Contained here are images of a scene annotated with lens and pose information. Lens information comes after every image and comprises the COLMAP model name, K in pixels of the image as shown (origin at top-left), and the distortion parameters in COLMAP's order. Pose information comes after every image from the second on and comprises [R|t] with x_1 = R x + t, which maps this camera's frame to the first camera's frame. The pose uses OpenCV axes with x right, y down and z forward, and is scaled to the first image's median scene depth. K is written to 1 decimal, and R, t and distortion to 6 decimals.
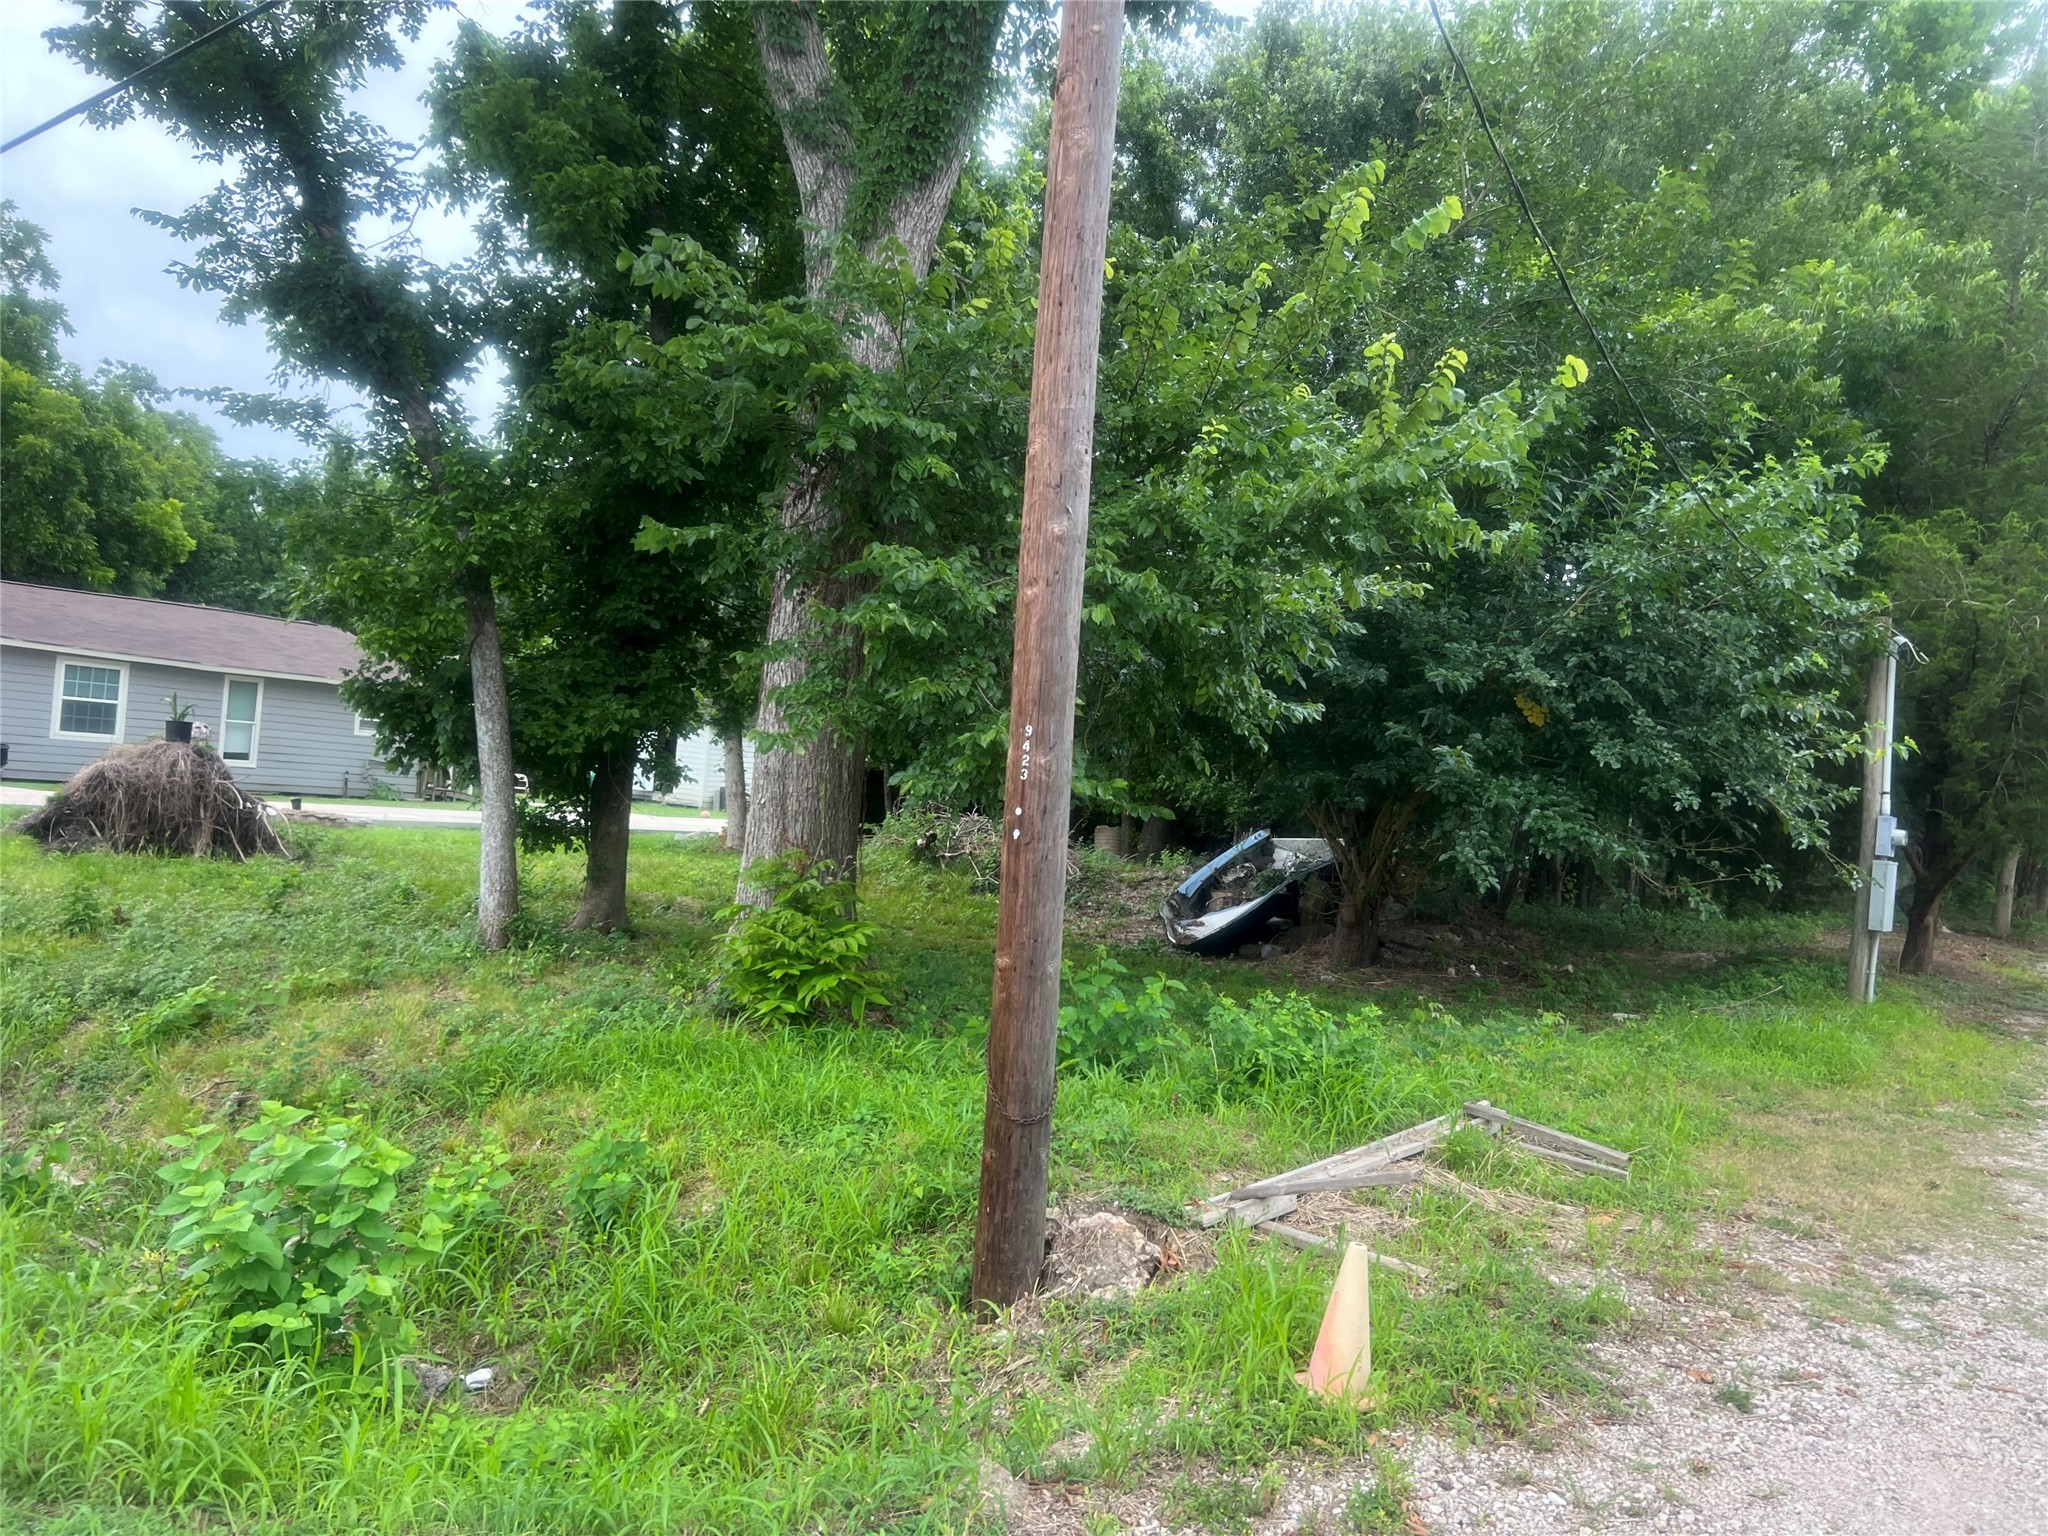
lens RADIAL K [[1553.6, 0, 1020.2], [0, 1553.6, 775.5], [0, 0, 1]] dist [0.063156, -0.069034]
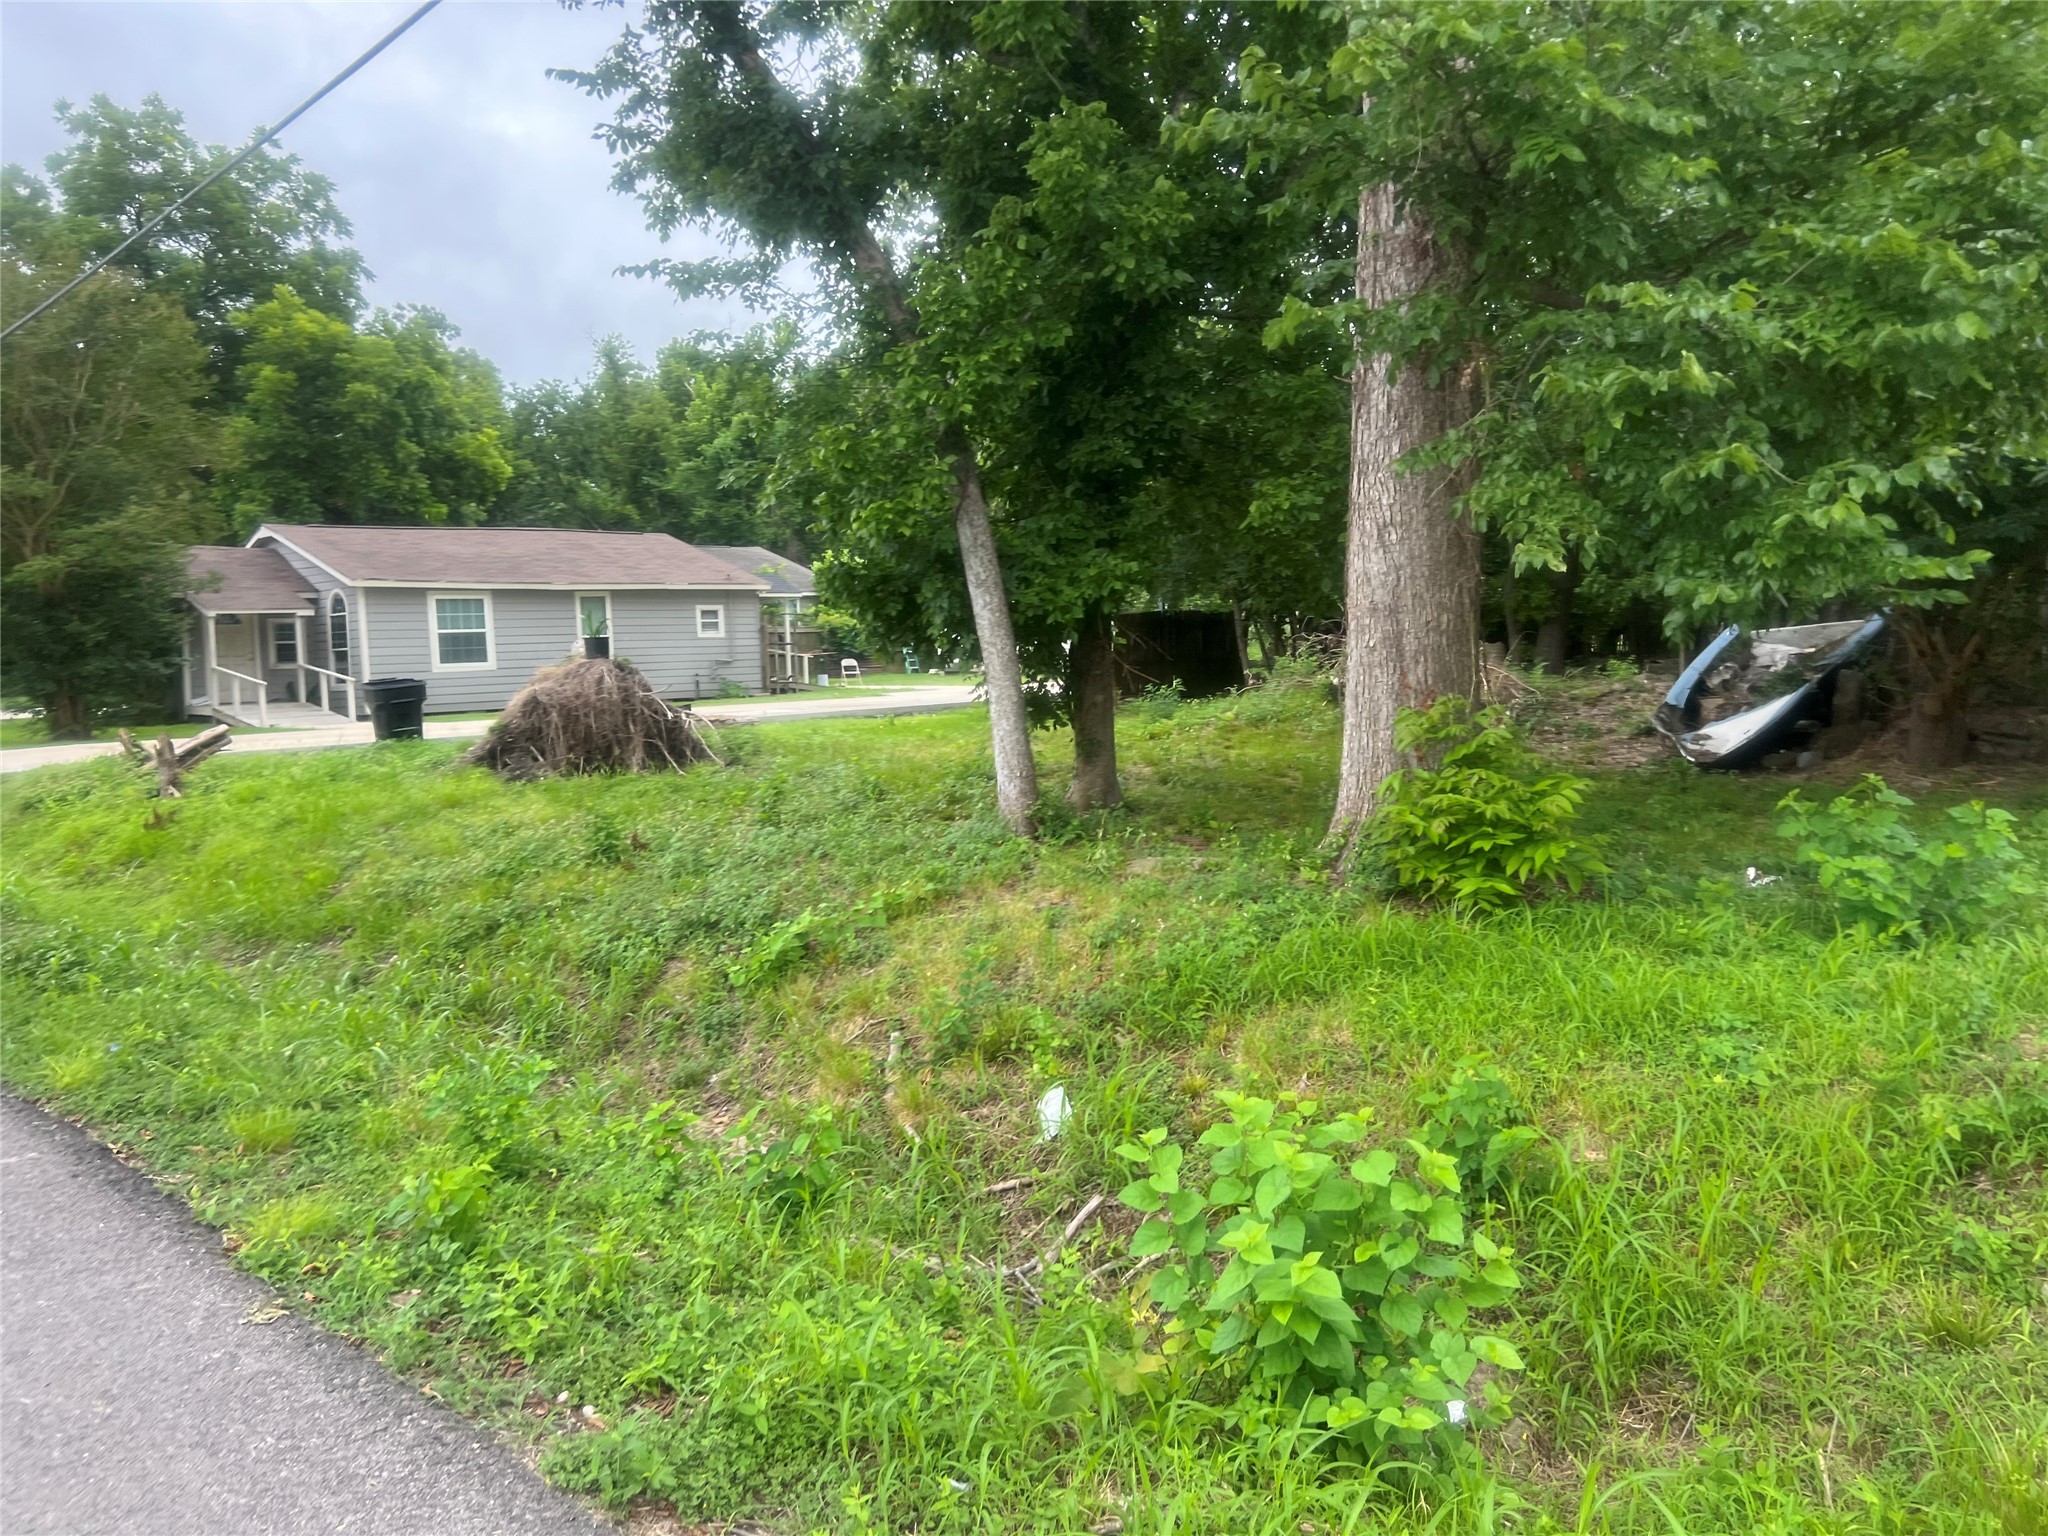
lens RADIAL K [[1556.1, 0, 1024.0], [0, 1556.1, 768.0], [0, 0, 1]] dist [0.041041, -0.000903]
pose [[0.980718, -0.098432, -0.168830, -0.209973], [0.113714, 0.990011, 0.083354, -0.008222], [0.158939, -0.100945, 0.982114, 0.134154]]
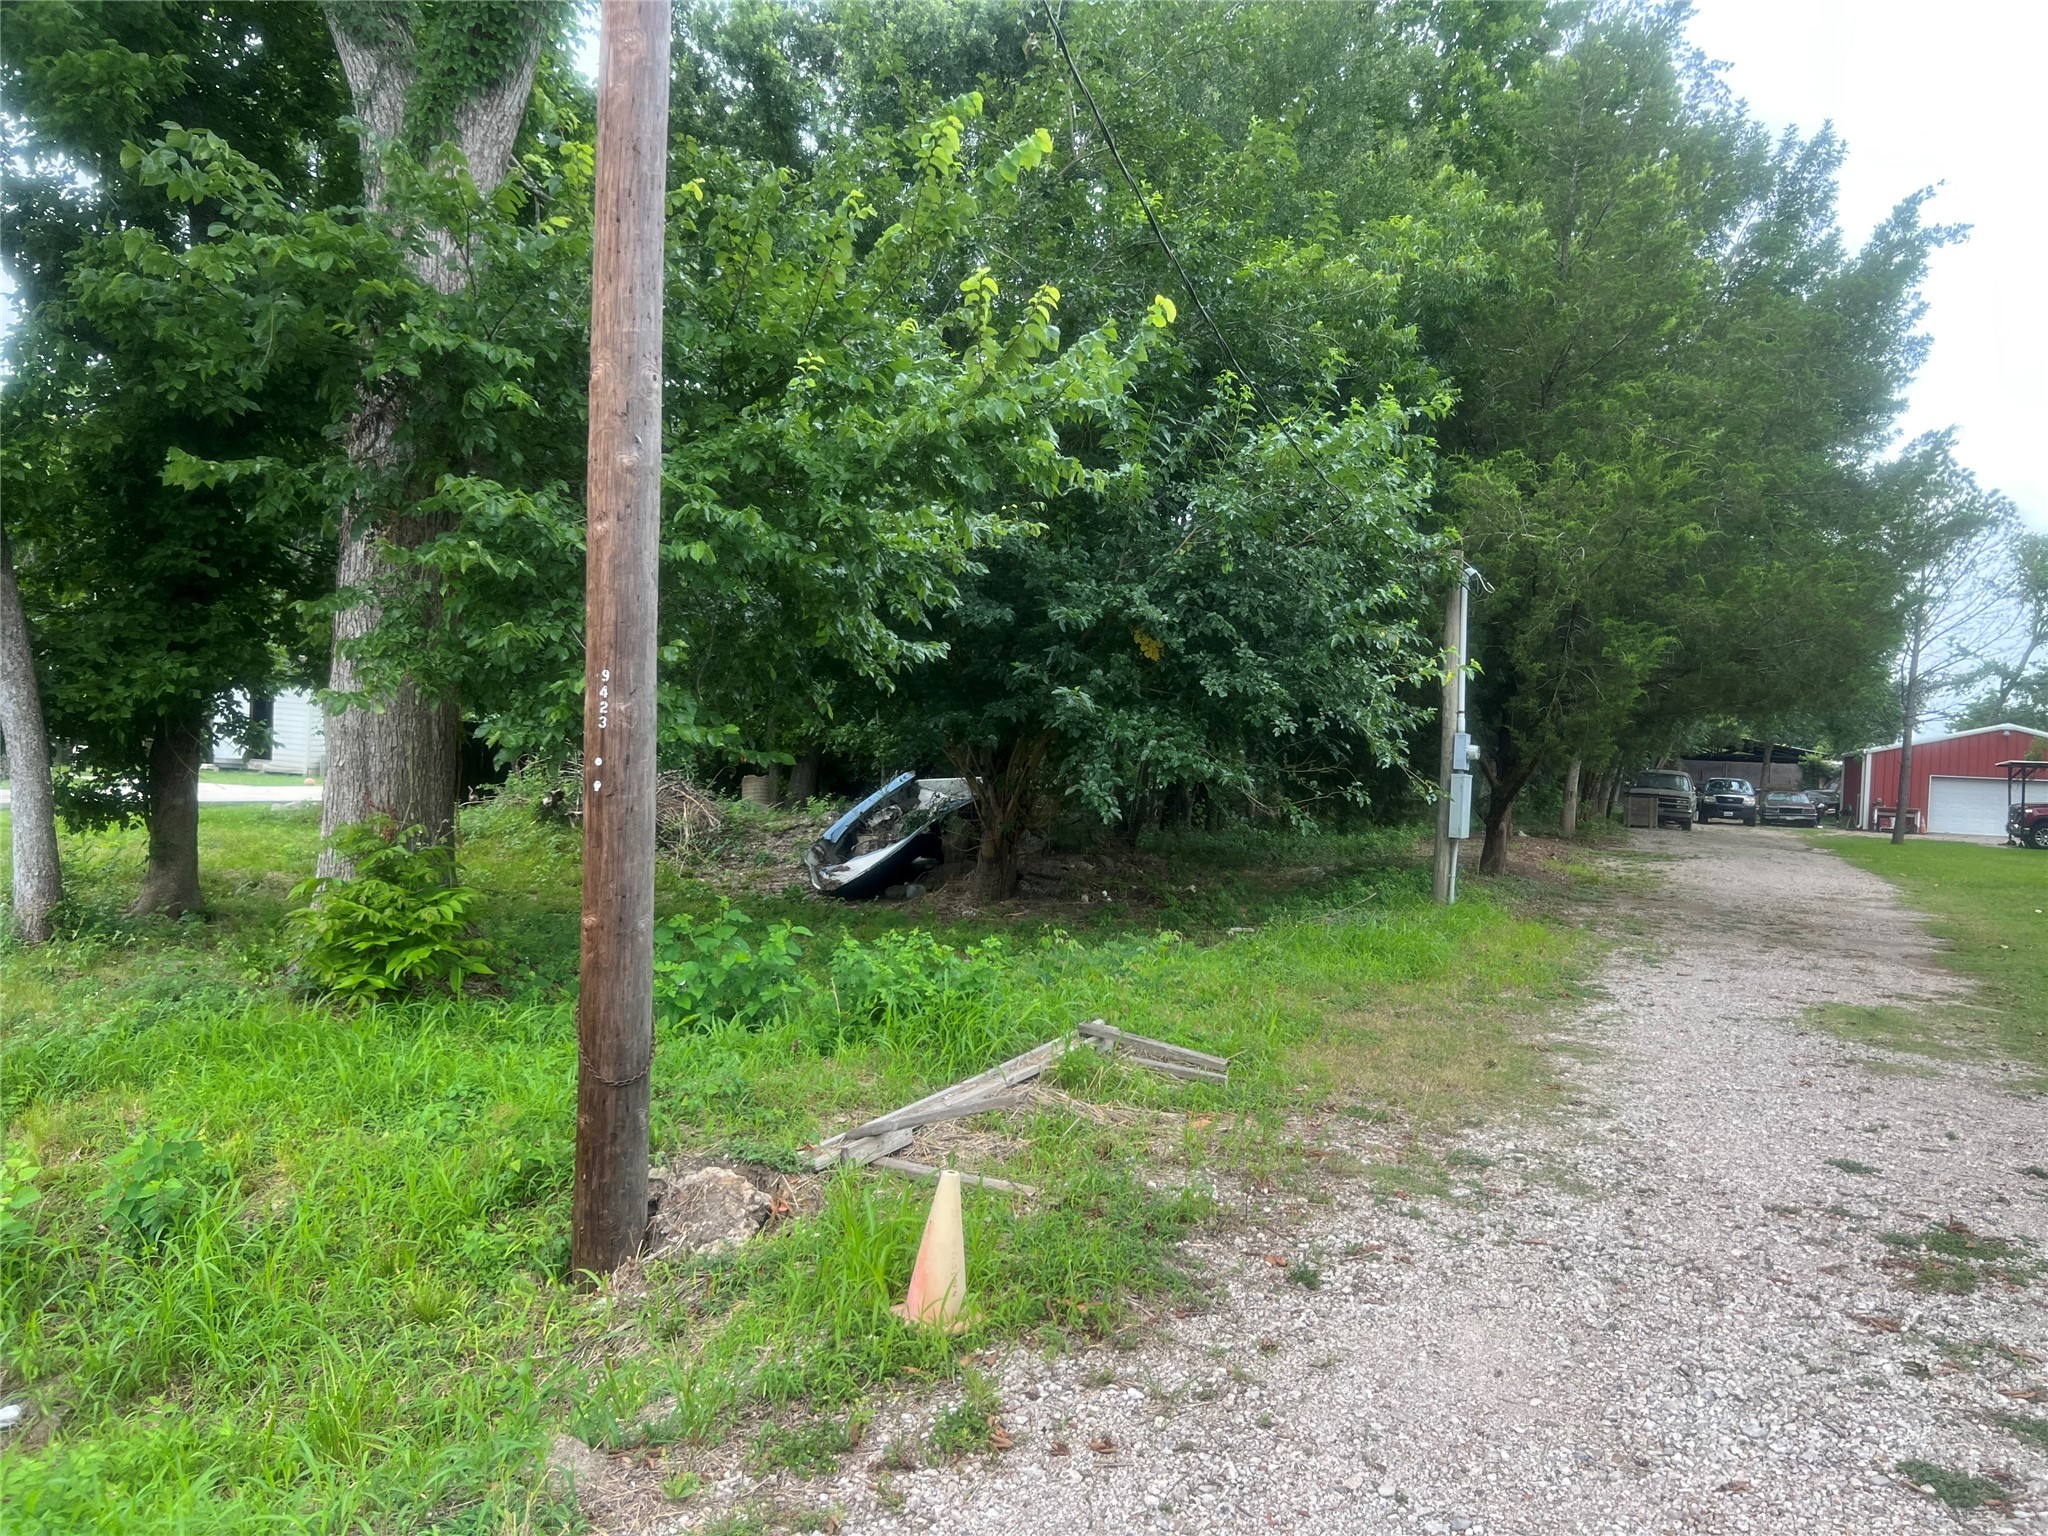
lens RADIAL K [[1550.7, 0, 1022.2], [0, 1550.7, 799.7], [0, 0, 1]] dist [0.059916, -0.061829]
pose [[0.975616, -0.047912, 0.214190, 0.027284], [0.037128, 0.997846, 0.054091, 0.002706], [-0.216320, -0.044820, 0.975293, 0.008739]]
